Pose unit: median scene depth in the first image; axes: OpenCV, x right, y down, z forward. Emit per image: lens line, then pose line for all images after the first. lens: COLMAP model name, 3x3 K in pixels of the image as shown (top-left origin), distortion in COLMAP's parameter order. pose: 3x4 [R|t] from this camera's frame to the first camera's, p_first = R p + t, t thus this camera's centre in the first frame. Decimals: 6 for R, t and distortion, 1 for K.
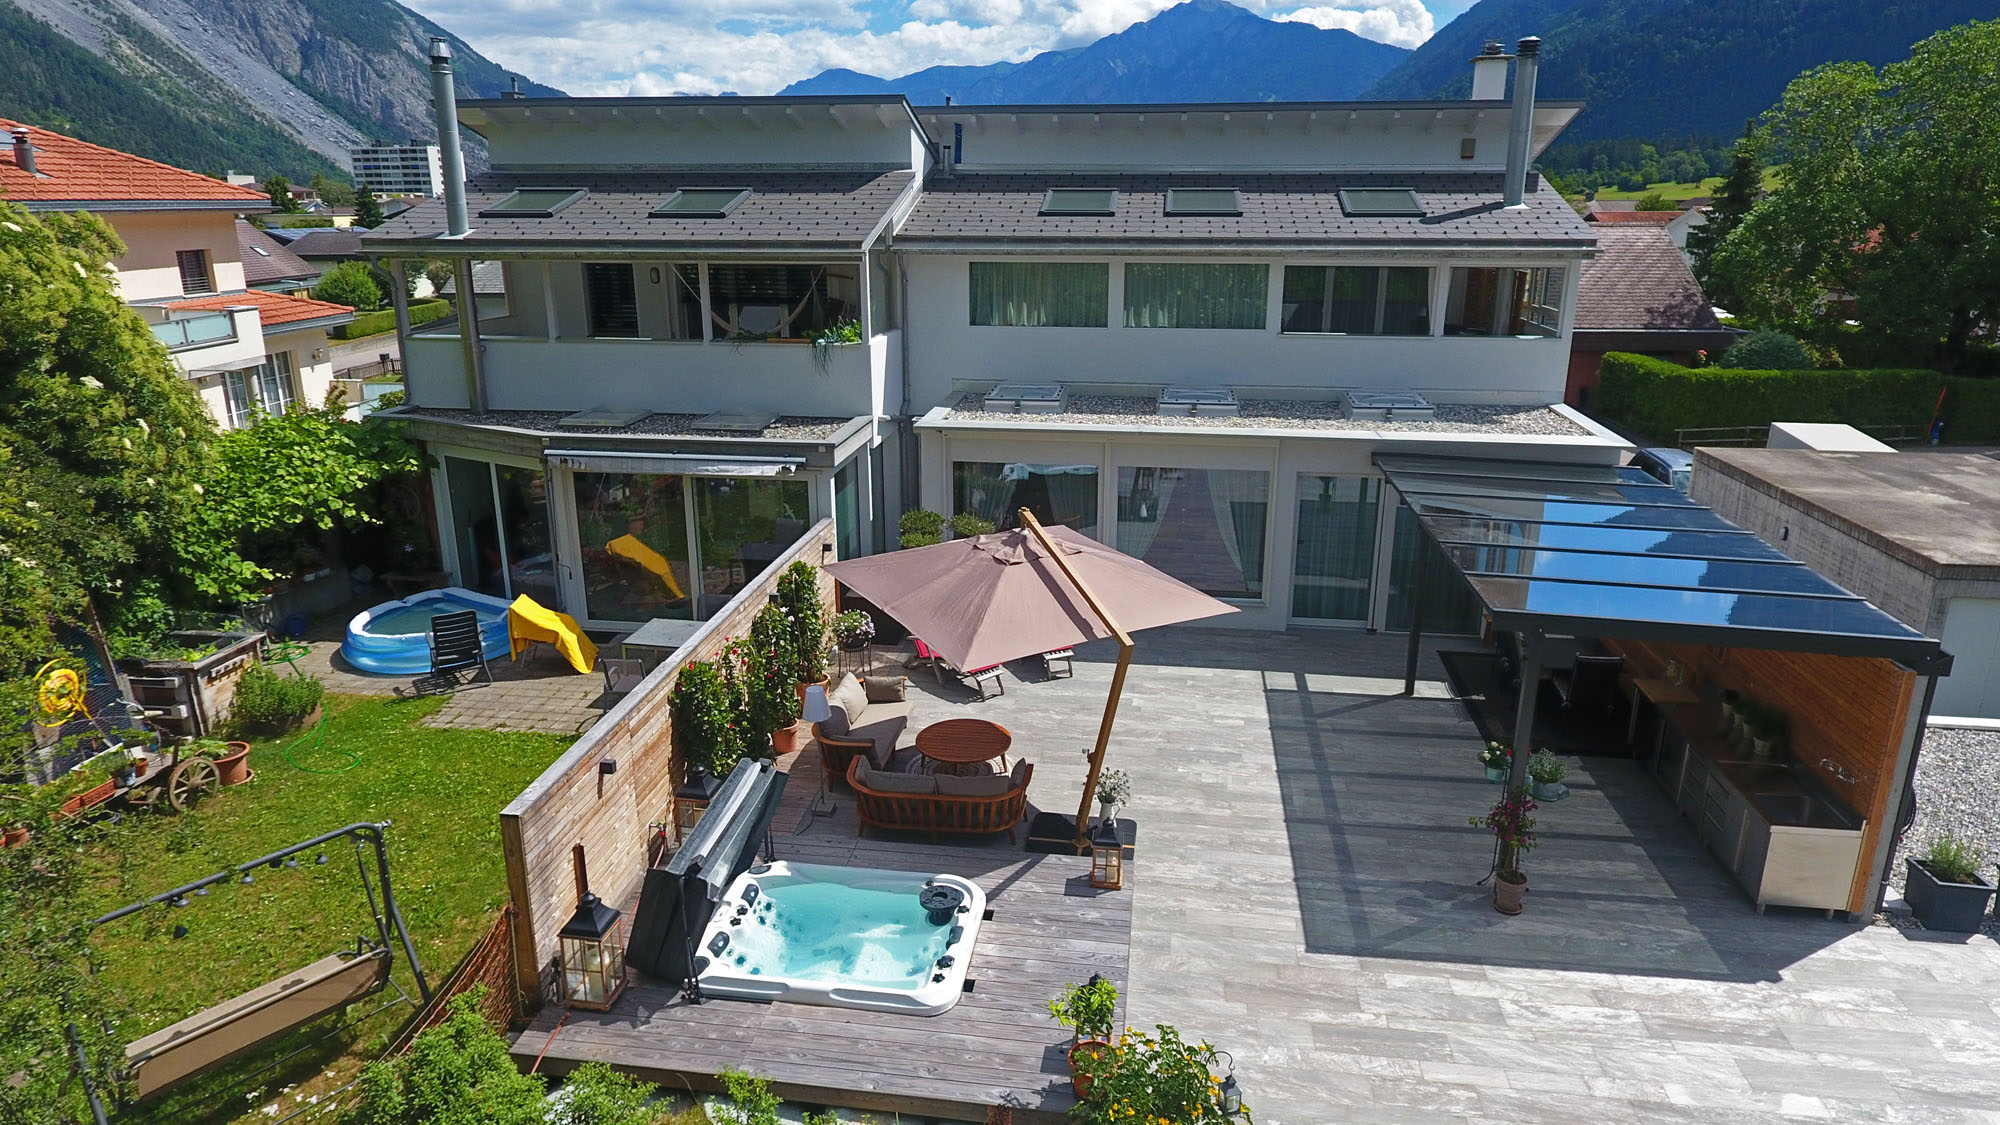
lens RADIAL K [[1171.4, 0, 1009.4], [0, 1171.4, 527.6], [0, 0, 1]] dist [-0.002752, -0.000420]
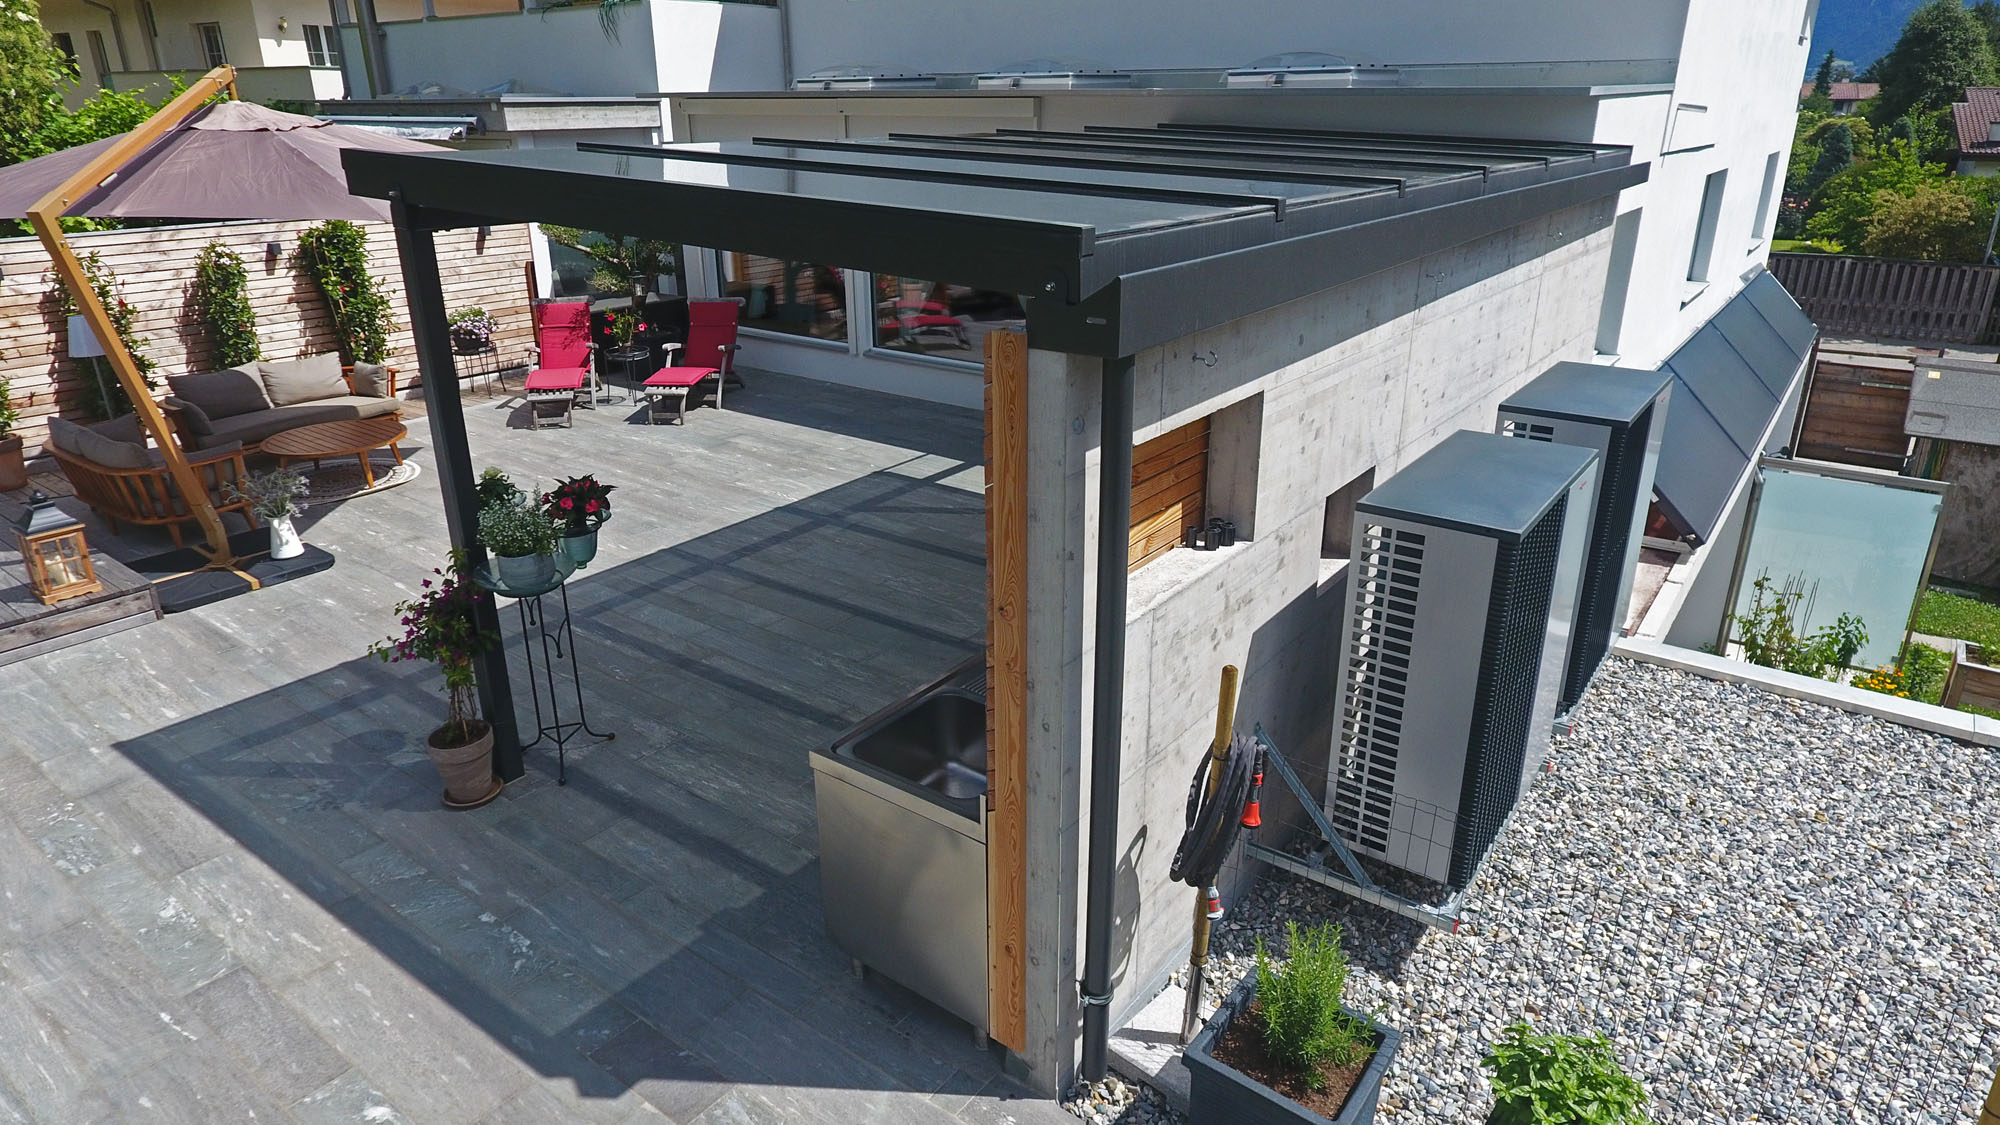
lens RADIAL K [[1172.8, 0, 1010.1], [0, 1172.8, 540.8], [0, 0, 1]] dist [-0.003512, 0.001244]
pose [[0.872089, 0.168028, -0.459595, 0.761856], [-0.126097, 0.984646, 0.120715, 0.115759], [0.472821, -0.047321, 0.879887, 0.612162]]
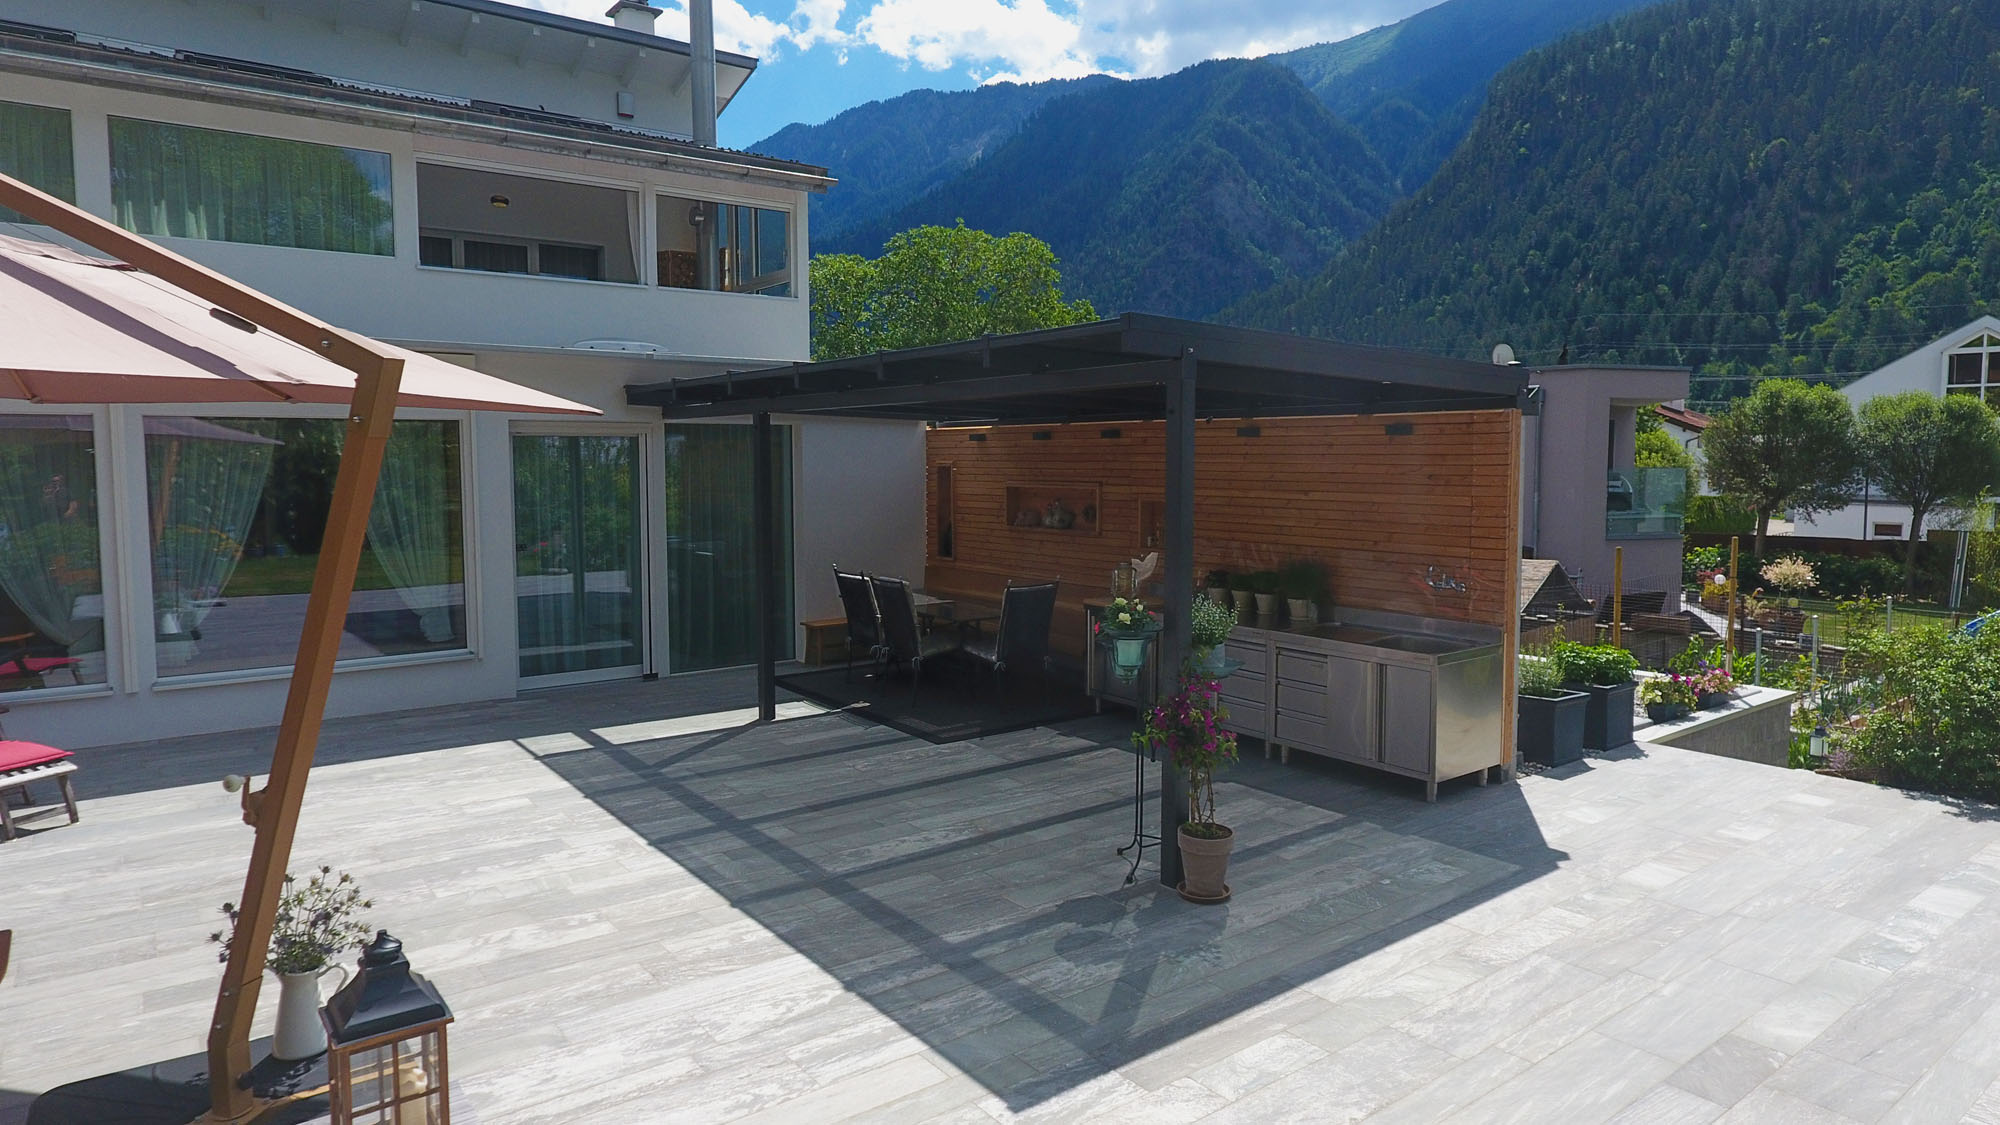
lens RADIAL K [[1172.8, 0, 1010.1], [0, 1172.8, 540.8], [0, 0, 1]] dist [-0.003512, 0.001244]
pose [[0.702505, -0.052840, 0.709714, -0.007837], [0.194619, 0.973491, -0.120163, 0.194462], [-0.684551, 0.222539, 0.694166, 0.593421]]
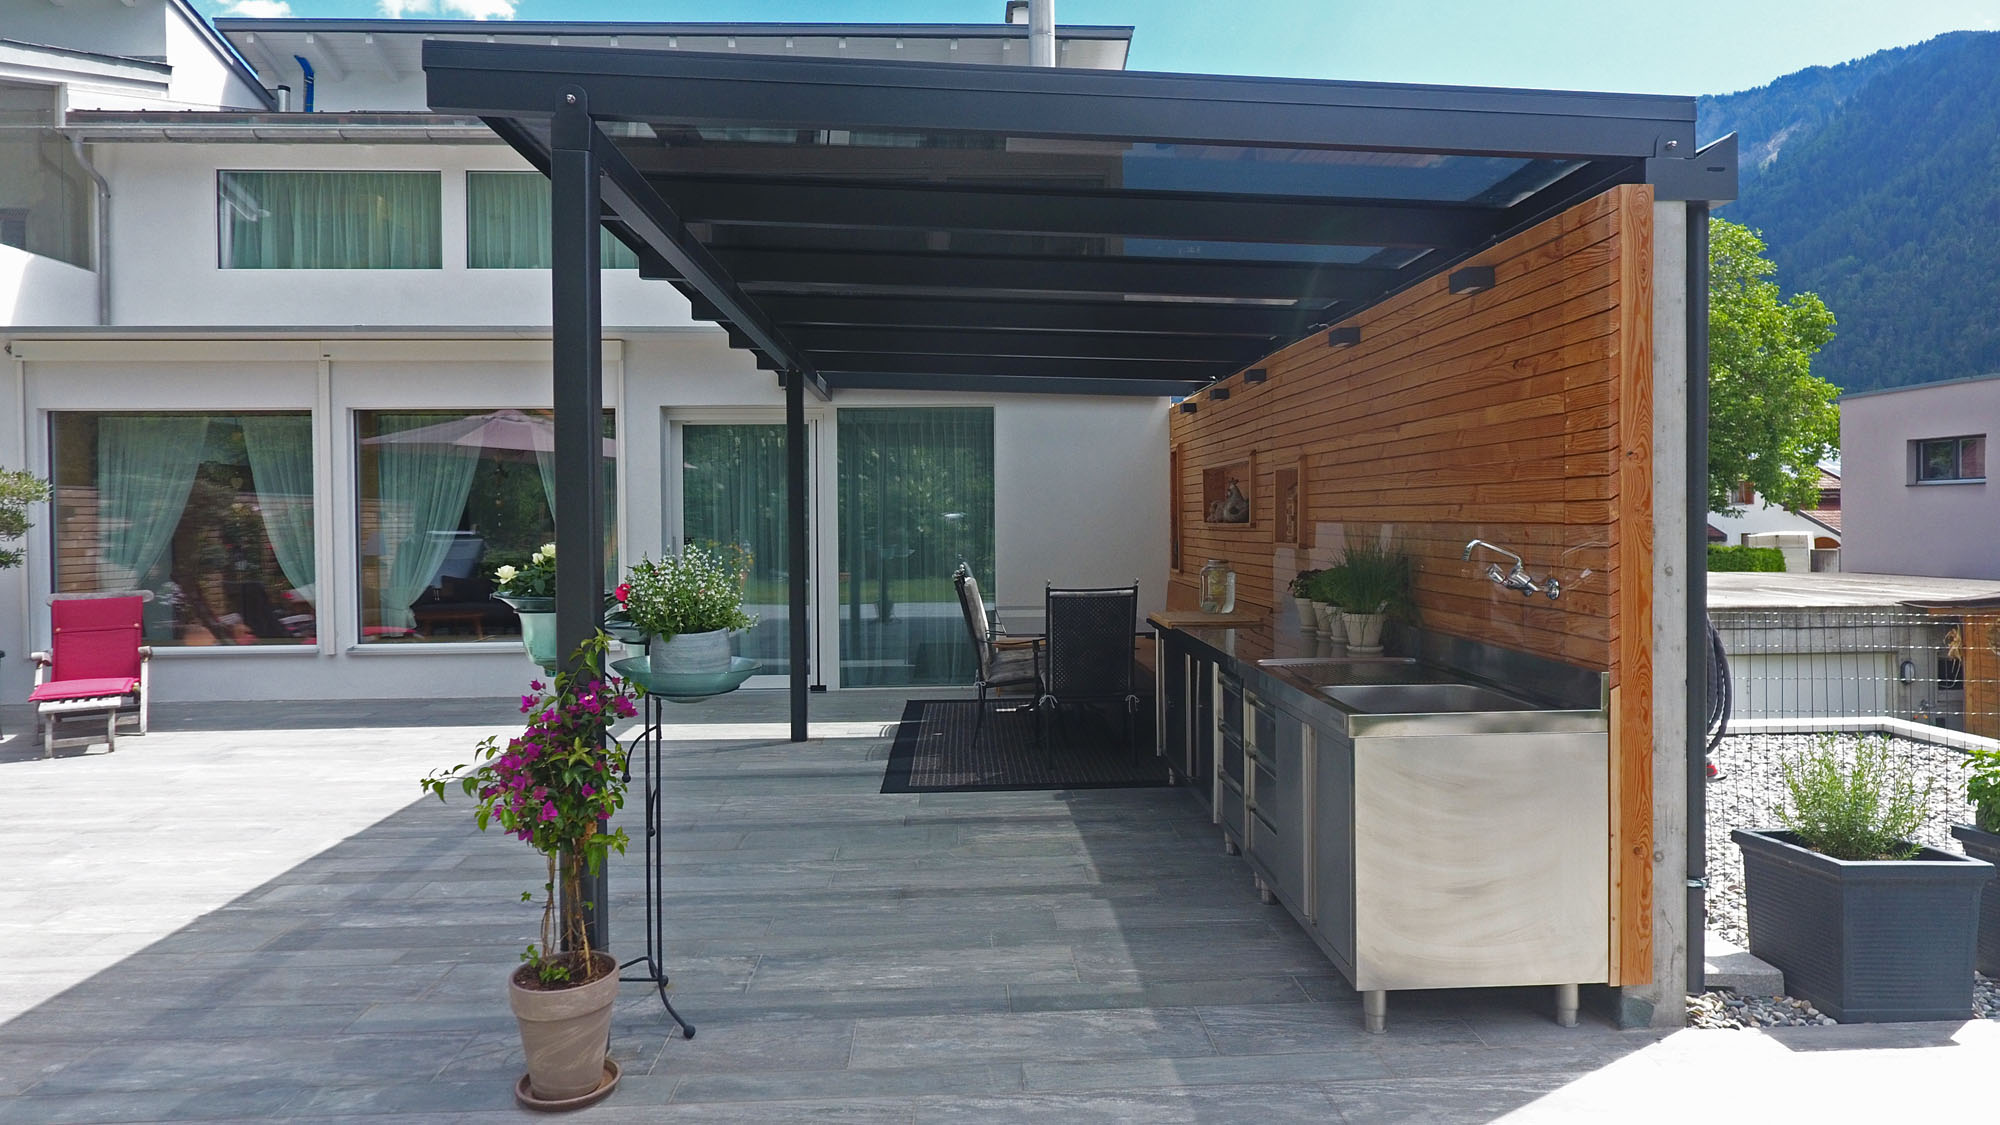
lens RADIAL K [[1172.8, 0, 1010.1], [0, 1172.8, 540.8], [0, 0, 1]] dist [-0.003512, 0.001244]
pose [[0.982140, -0.011937, 0.187771, 0.436011], [0.059045, 0.967124, -0.247355, 0.246643], [-0.178646, 0.254025, 0.950556, 0.609973]]
